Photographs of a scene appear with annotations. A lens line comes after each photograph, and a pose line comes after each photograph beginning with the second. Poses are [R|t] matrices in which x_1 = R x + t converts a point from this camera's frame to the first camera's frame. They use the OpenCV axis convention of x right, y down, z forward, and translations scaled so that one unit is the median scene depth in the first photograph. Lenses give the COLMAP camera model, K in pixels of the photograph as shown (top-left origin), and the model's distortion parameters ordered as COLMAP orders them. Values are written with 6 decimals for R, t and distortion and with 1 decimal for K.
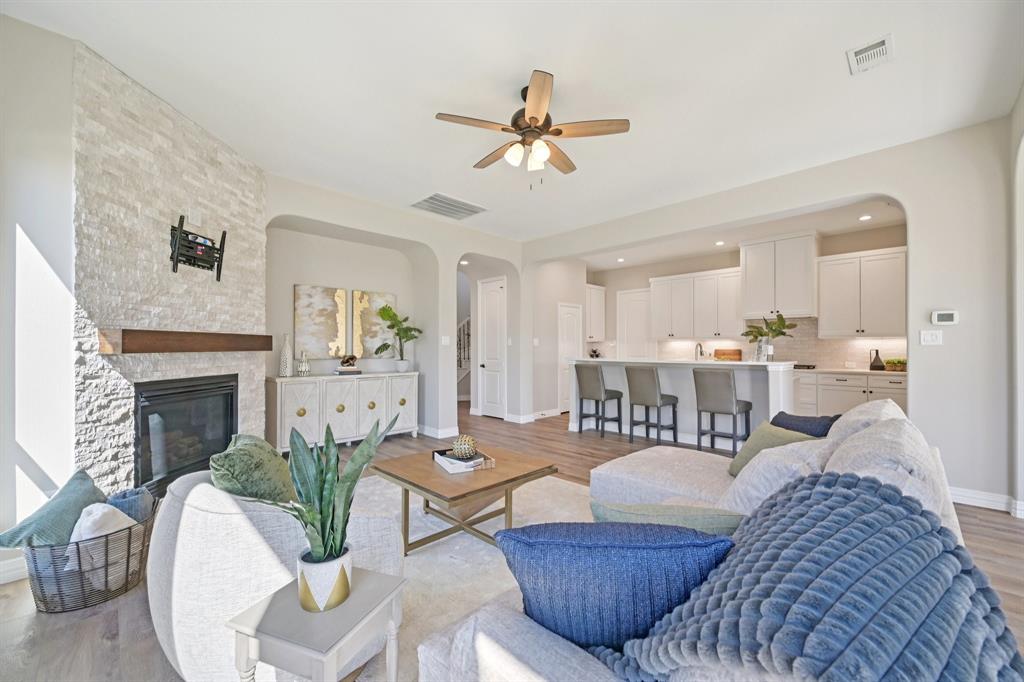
lens RADIAL K [[414.2, 0, 509.8], [0, 414.2, 344.1], [0, 0, 1]] dist [-0.005901, 0.000845]
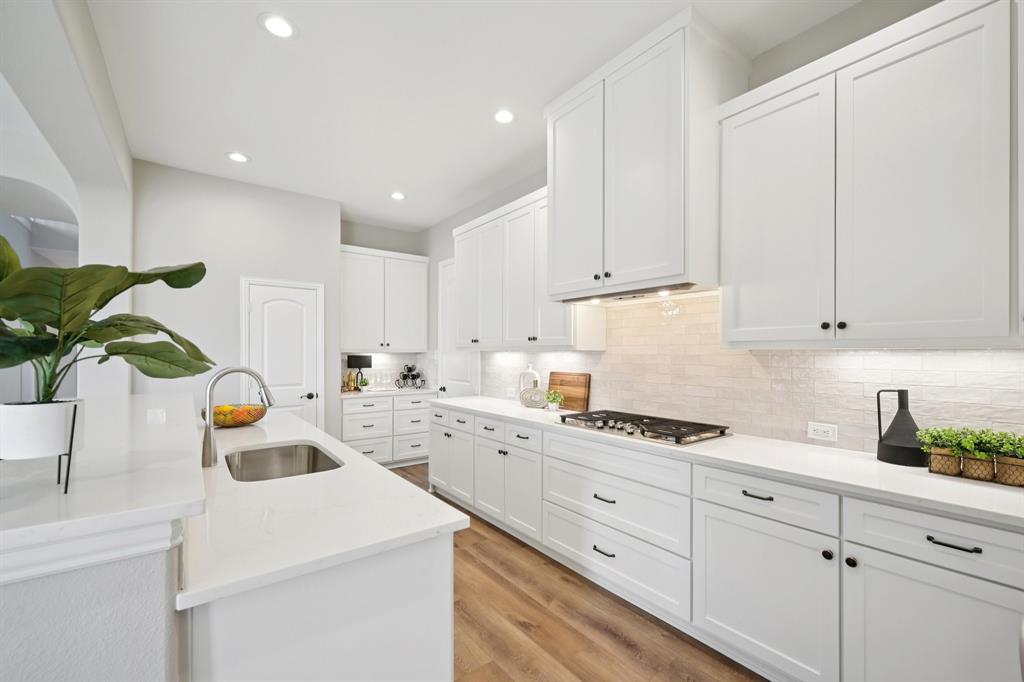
lens RADIAL K [[414.2, 0, 513.8], [0, 414.2, 353.7], [0, 0, 1]] dist [-0.005901, 0.000845]
pose [[0.994466, 0.002701, -0.105020, 0.514509], [-0.001690, 0.999951, 0.009707, -0.012193], [0.105041, -0.009476, 0.994423, 0.540109]]
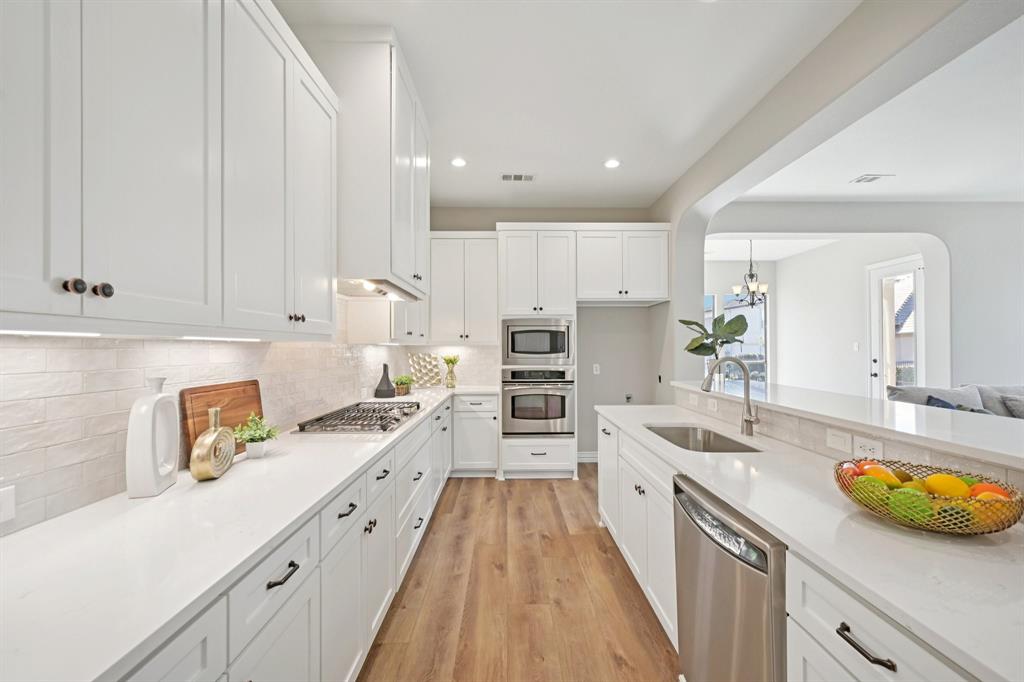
lens RADIAL K [[414.2, 0, 508.6], [0, 414.2, 346.5], [0, 0, 1]] dist [-0.005901, 0.000845]
pose [[-0.717243, 0.004891, 0.696806, 0.255255], [-0.002475, 0.999951, -0.009567, -0.006062], [-0.696819, -0.008587, -0.717196, 1.045621]]
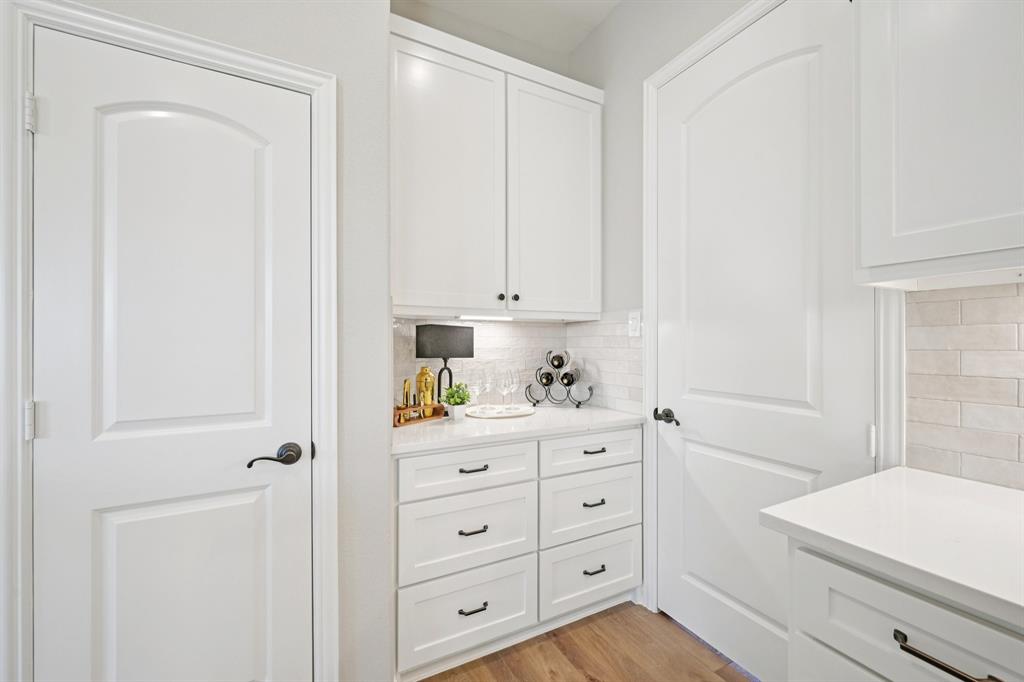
lens RADIAL K [[414.2, 0, 518.7], [0, 414.2, 339.8], [0, 0, 1]] dist [-0.005901, 0.000845]
pose [[0.965637, -0.001224, -0.259893, 0.307342], [0.001715, 0.999997, 0.001662, 0.006448], [0.259890, -0.002050, 0.965636, 0.941783]]
